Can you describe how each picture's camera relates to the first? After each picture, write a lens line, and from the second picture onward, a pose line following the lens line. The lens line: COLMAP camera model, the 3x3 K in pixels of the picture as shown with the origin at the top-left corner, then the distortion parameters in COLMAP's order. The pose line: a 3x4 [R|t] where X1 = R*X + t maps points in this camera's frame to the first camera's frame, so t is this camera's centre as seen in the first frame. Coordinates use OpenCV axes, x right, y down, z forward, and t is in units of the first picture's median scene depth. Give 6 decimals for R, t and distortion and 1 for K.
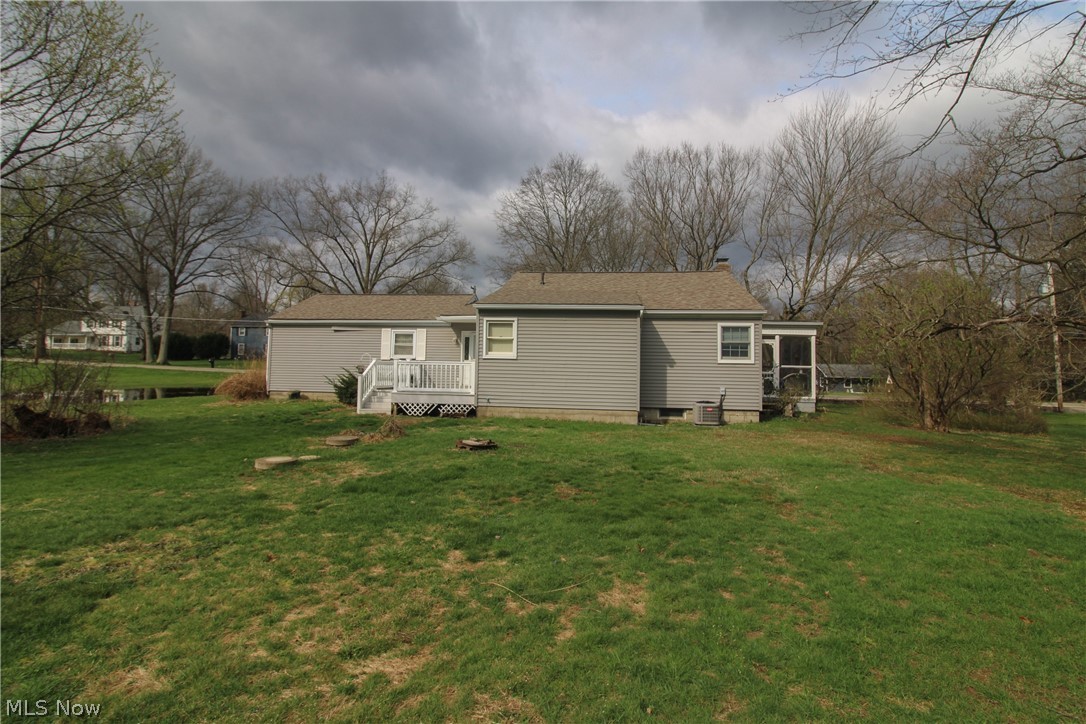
lens RADIAL K [[510.2, 0, 553.3], [0, 510.2, 348.9], [0, 0, 1]] dist [-0.002456, -0.001625]
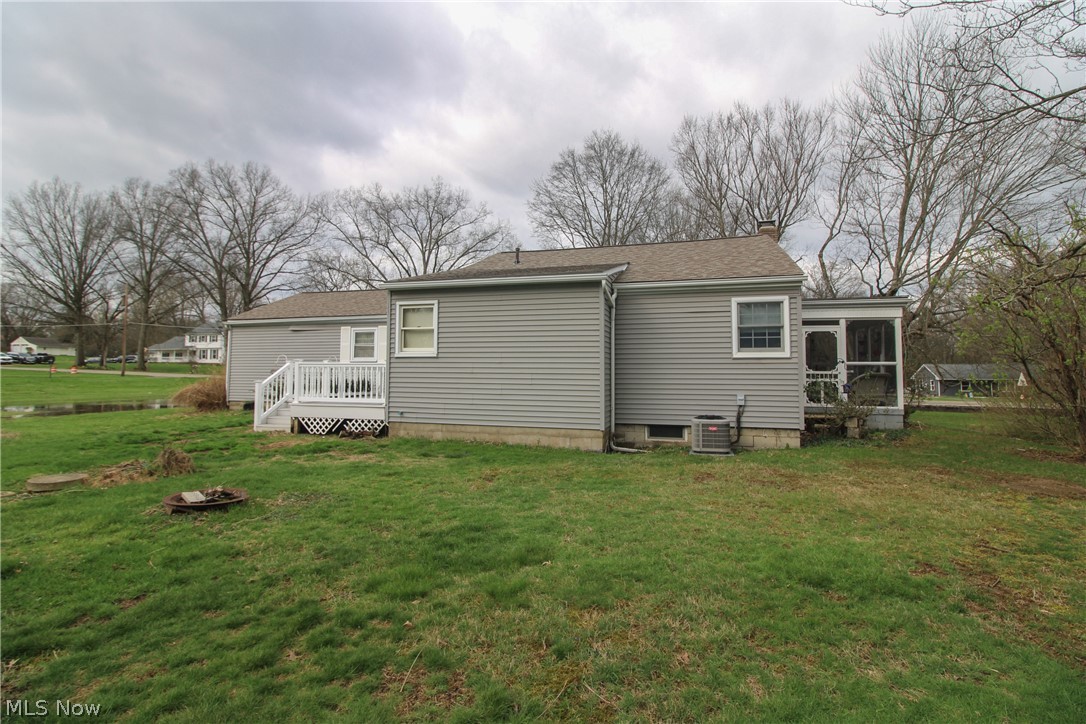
lens RADIAL K [[501.0, 0, 559.0], [0, 501.0, 347.1], [0, 0, 1]] dist [-0.001539, -0.010701]
pose [[0.986369, -0.022234, -0.163037, 0.157261], [0.019373, 0.999630, -0.019115, 0.016976], [0.163402, 0.015696, 0.986435, 0.243505]]
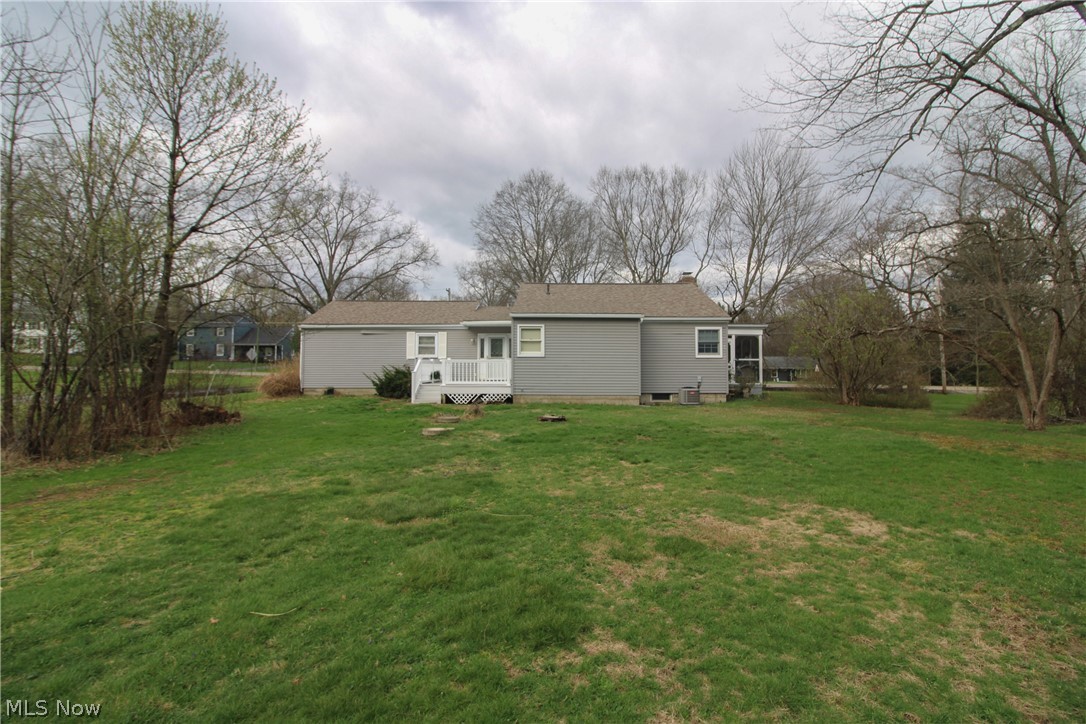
lens RADIAL K [[510.2, 0, 553.3], [0, 510.2, 348.9], [0, 0, 1]] dist [-0.002456, -0.001625]
pose [[0.992300, -0.012461, 0.123227, -0.151837], [0.011488, 0.999897, 0.008604, -0.007685], [-0.123321, -0.007122, 0.992341, -0.188751]]
